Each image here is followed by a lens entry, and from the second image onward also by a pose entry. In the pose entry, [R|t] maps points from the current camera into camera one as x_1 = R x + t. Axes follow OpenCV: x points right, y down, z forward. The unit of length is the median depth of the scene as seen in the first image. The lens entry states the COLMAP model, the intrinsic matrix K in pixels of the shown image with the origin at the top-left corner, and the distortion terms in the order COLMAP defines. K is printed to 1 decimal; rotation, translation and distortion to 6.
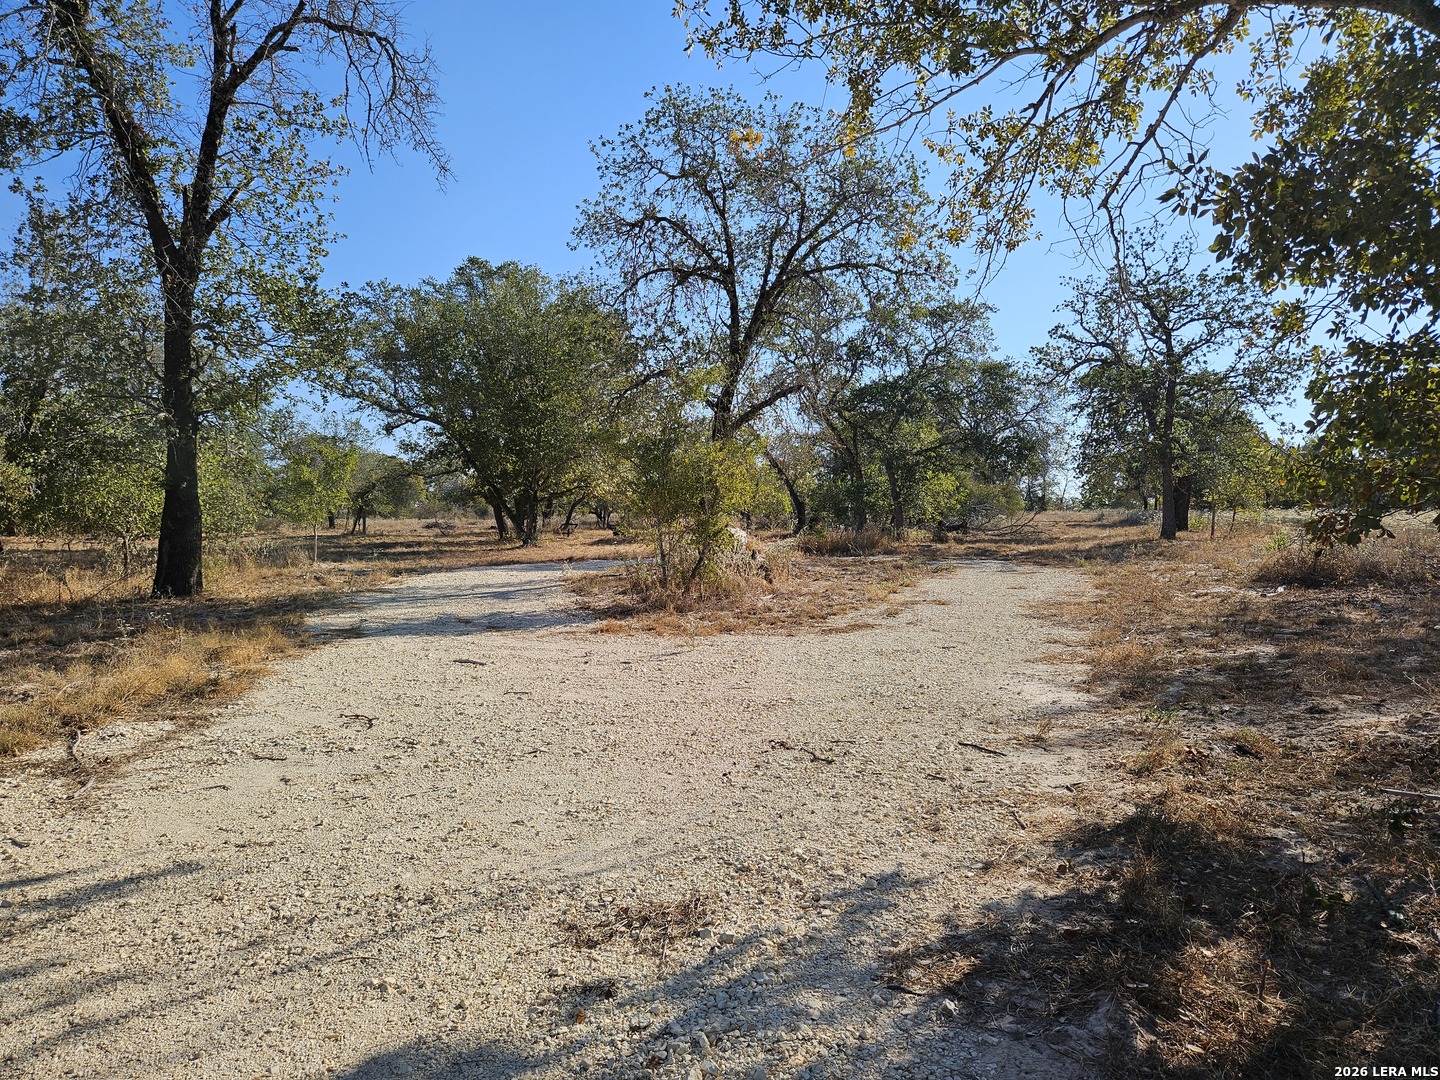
lens RADIAL K [[966.4, 0, 721.0], [0, 966.4, 542.5], [0, 0, 1]] dist [-0.000074, -0.001551]
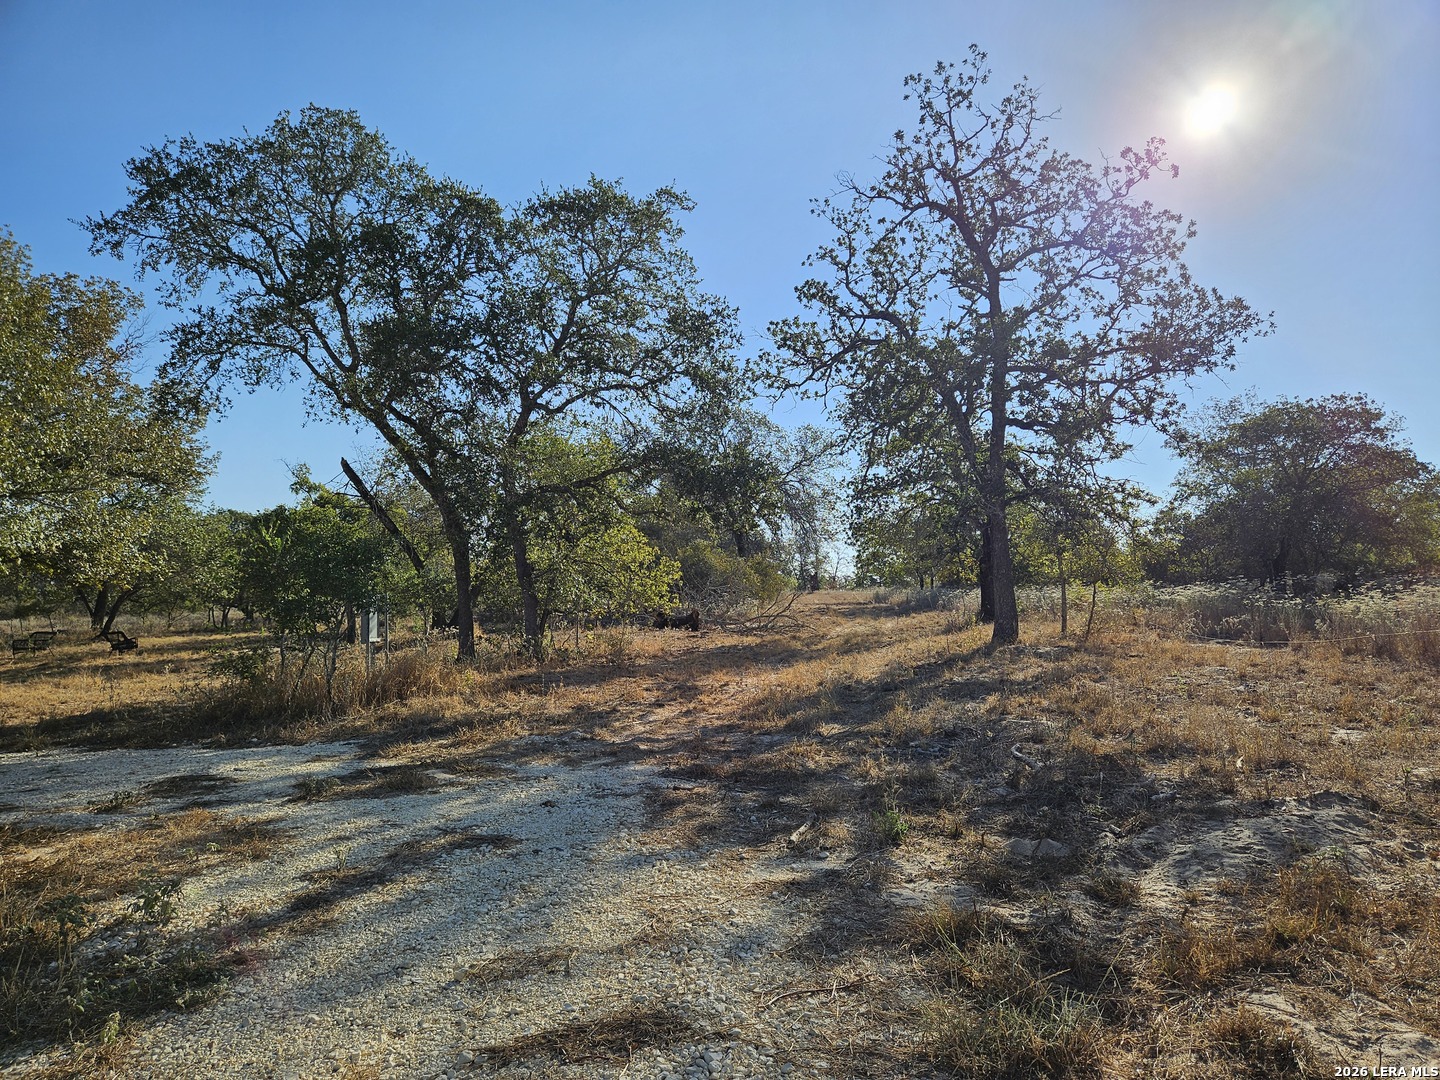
lens RADIAL K [[966.4, 0, 719.2], [0, 966.4, 540.5], [0, 0, 1]] dist [-0.000074, -0.001551]
pose [[0.975998, -0.002435, 0.217766, 0.160861], [0.021264, 0.996225, -0.084159, -0.015536], [-0.216739, 0.086770, 0.972366, 0.438441]]
